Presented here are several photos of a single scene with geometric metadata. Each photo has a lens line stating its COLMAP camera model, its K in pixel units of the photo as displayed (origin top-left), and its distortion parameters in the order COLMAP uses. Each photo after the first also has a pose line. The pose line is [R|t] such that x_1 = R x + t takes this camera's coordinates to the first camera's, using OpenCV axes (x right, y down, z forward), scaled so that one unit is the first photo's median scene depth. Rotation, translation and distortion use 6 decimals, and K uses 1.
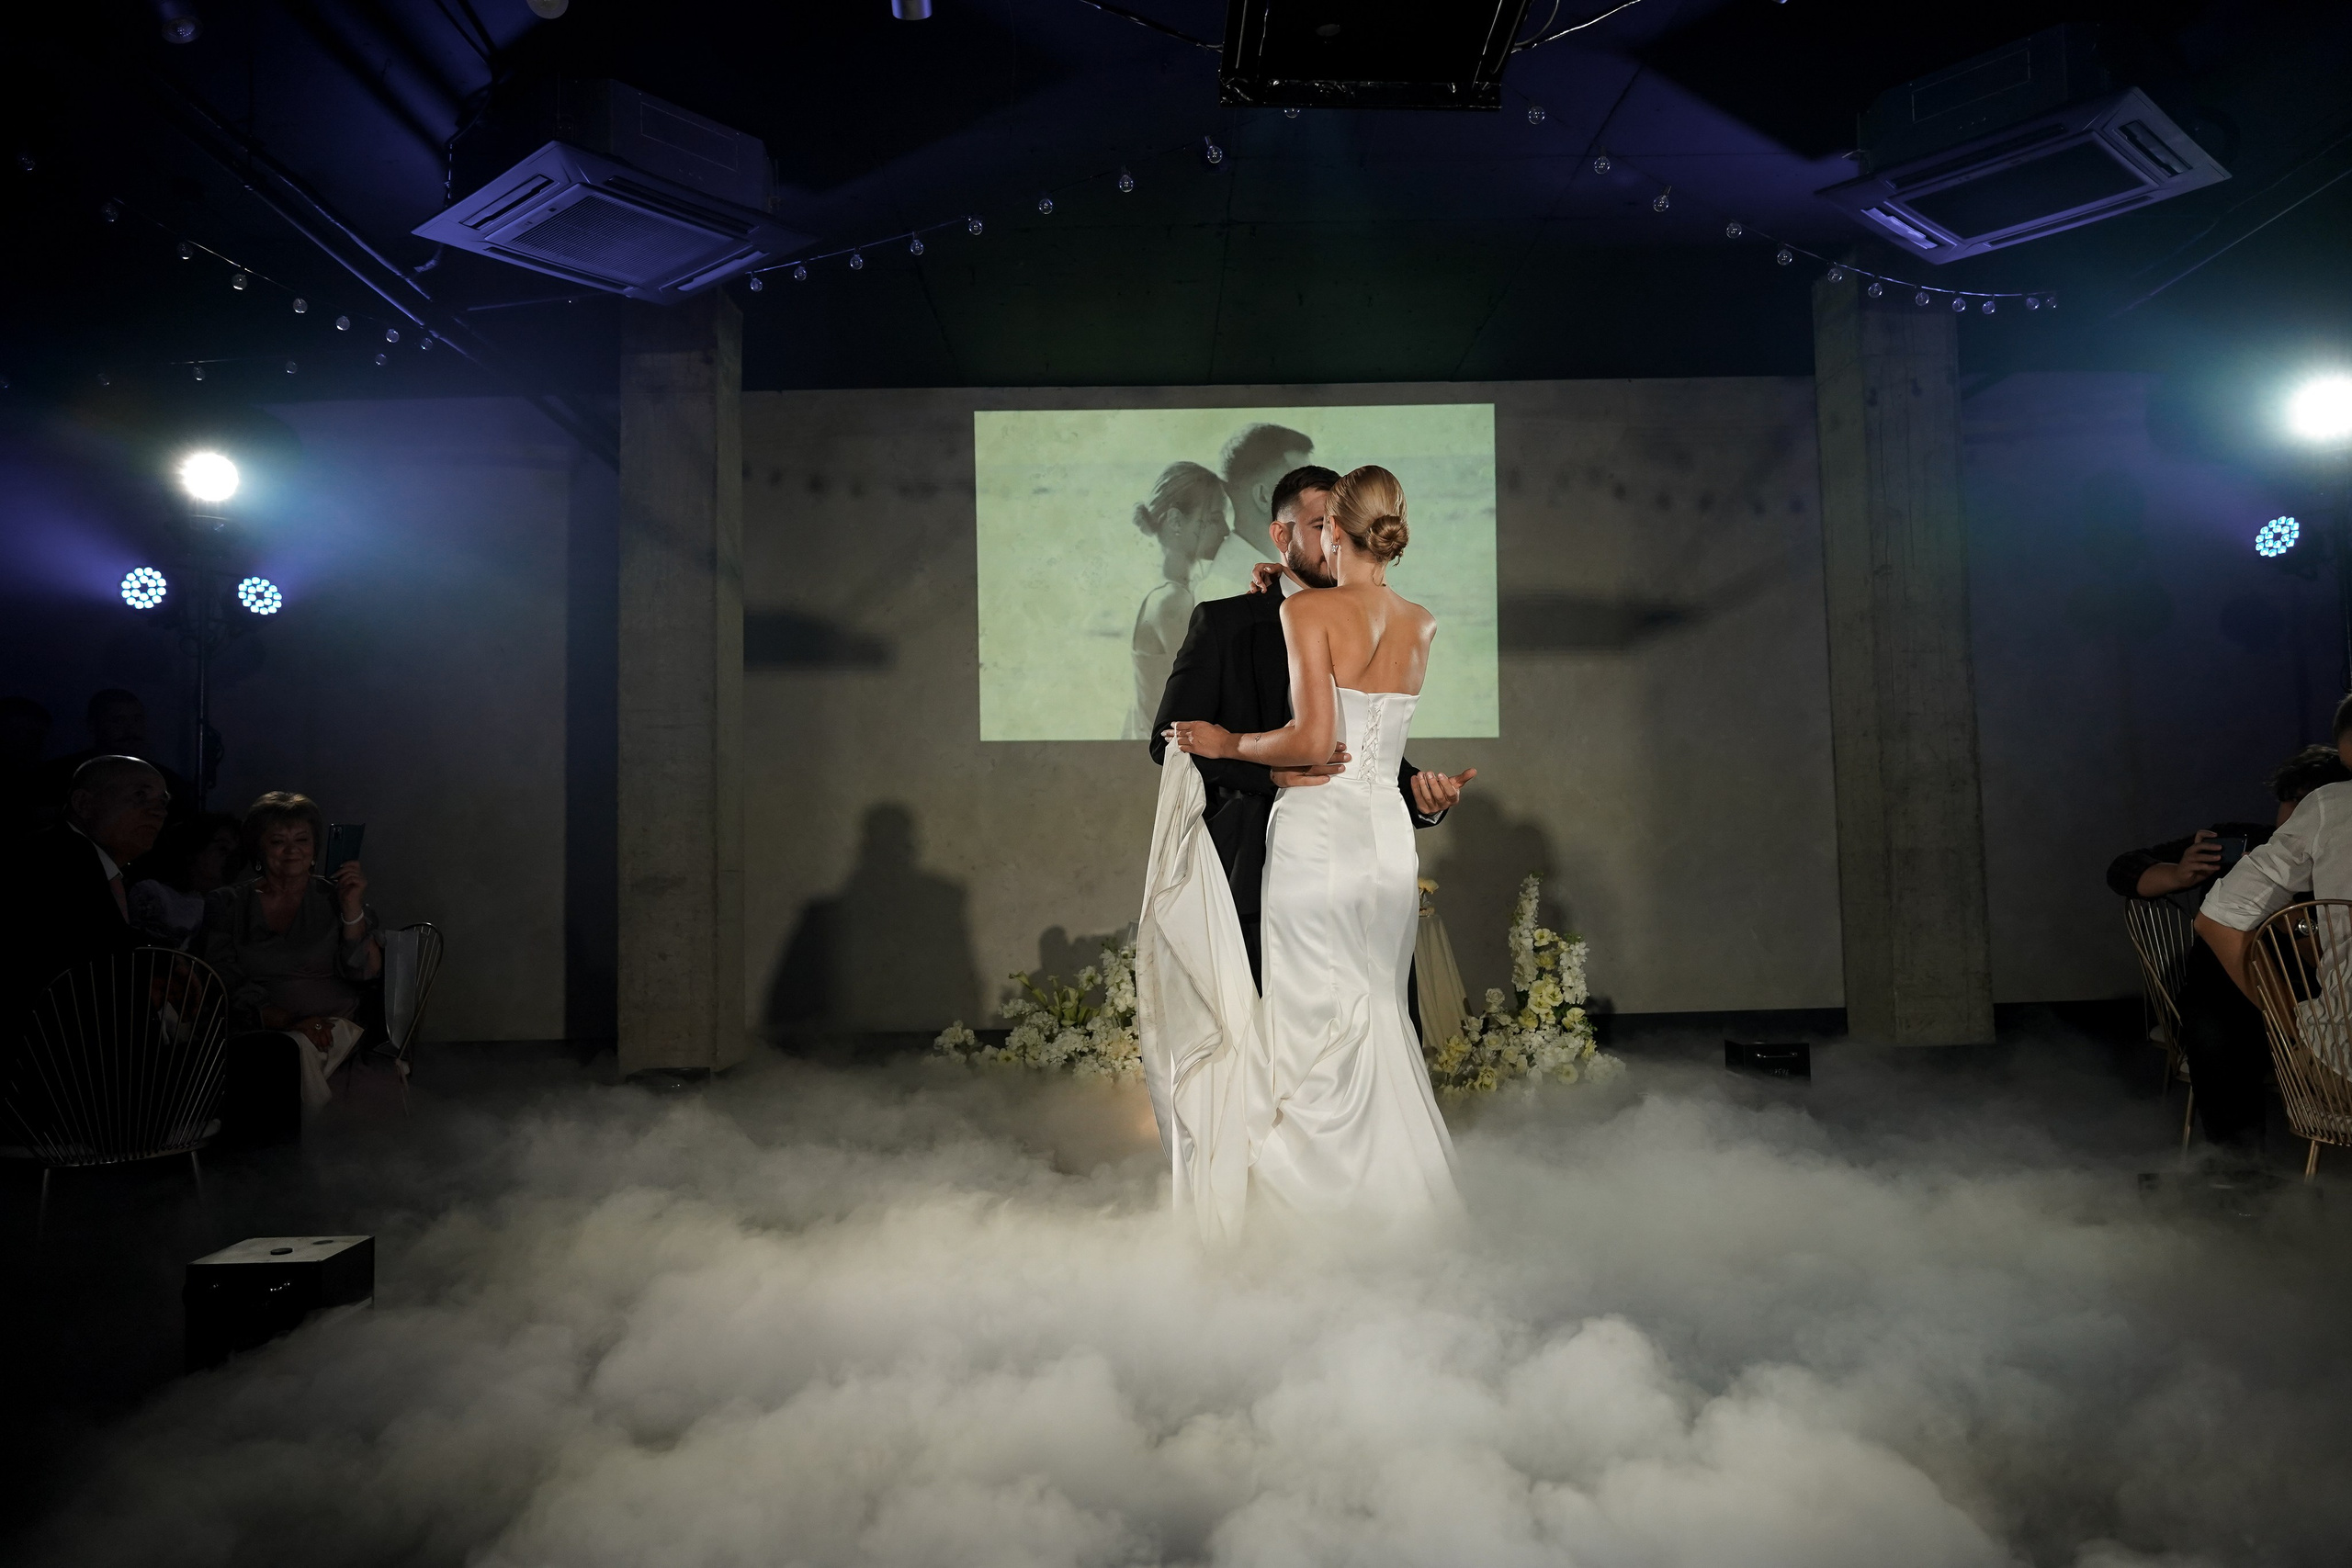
lens RADIAL K [[1586.2, 0, 1177.0], [0, 1586.2, 758.6], [0, 0, 1]] dist [0.001086, 0.004508]
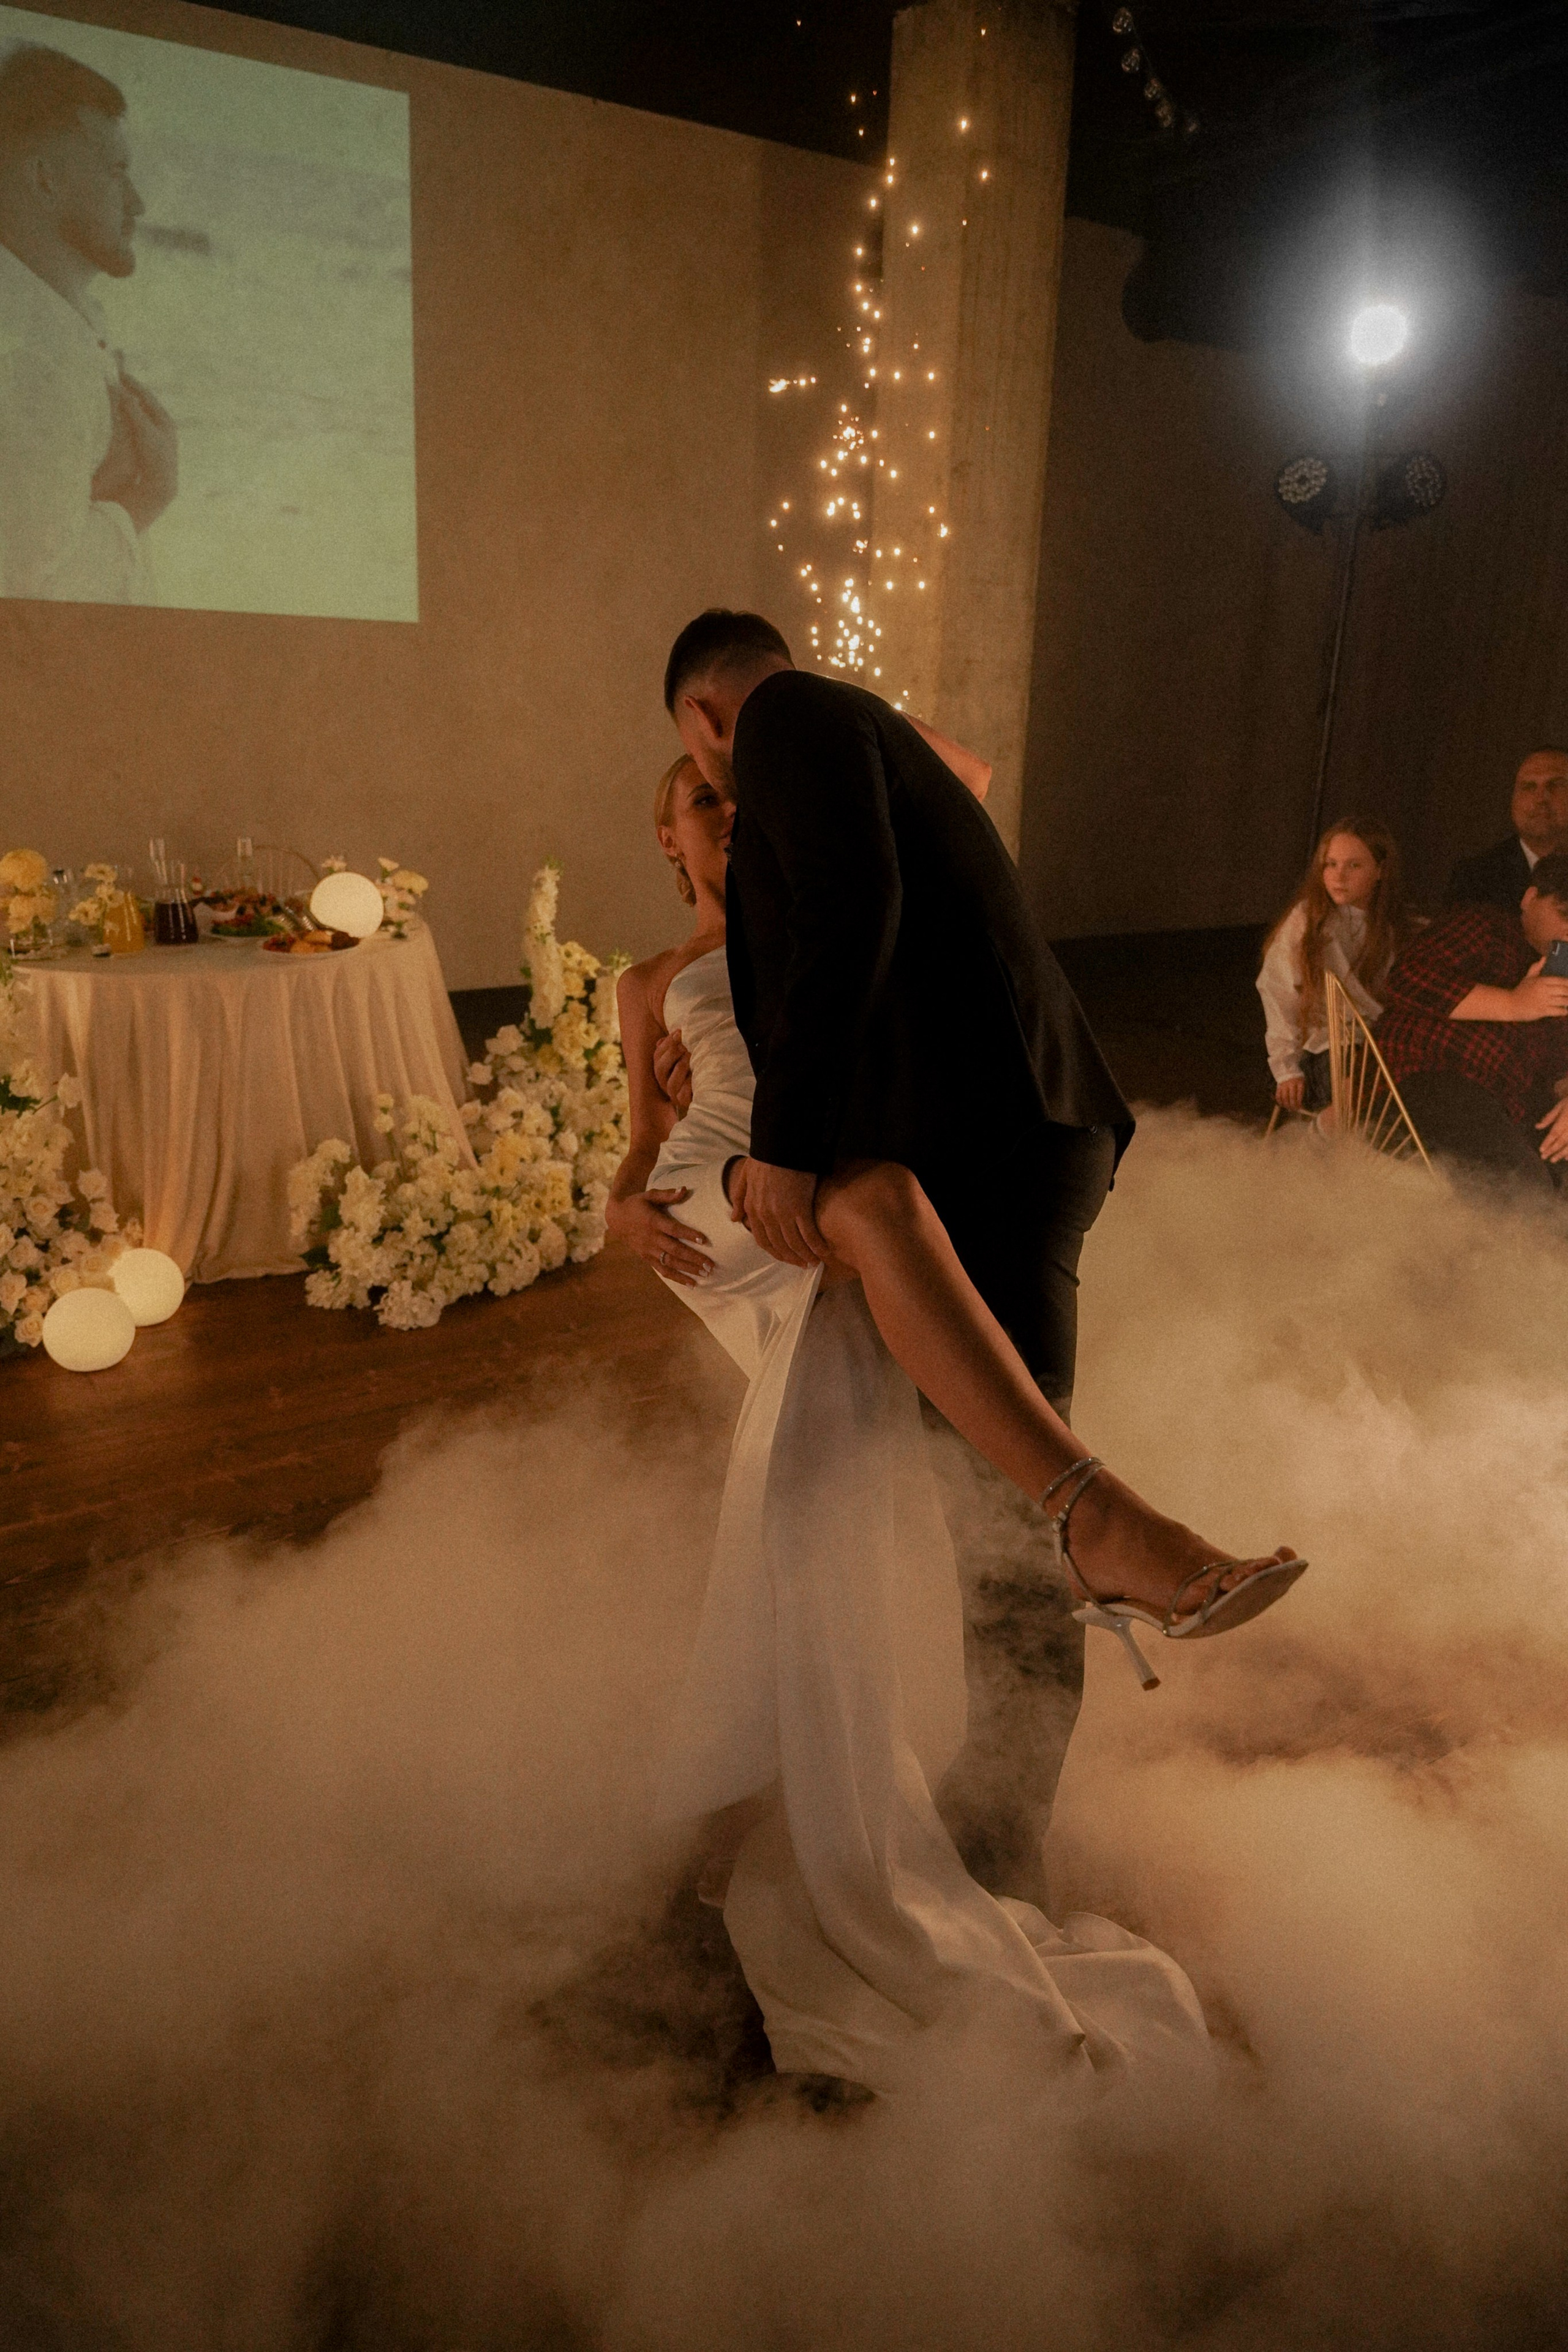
lens RADIAL K [[1635.4, 0, 835.9], [0, 1635.4, 1180.5], [0, 0, 1]] dist [-0.002683, -0.000392]
pose [[0.848893, -0.108228, 0.517366, -0.069522], [-0.086975, 0.936869, 0.338692, -0.056651], [-0.521360, -0.332511, 0.785888, 0.277141]]
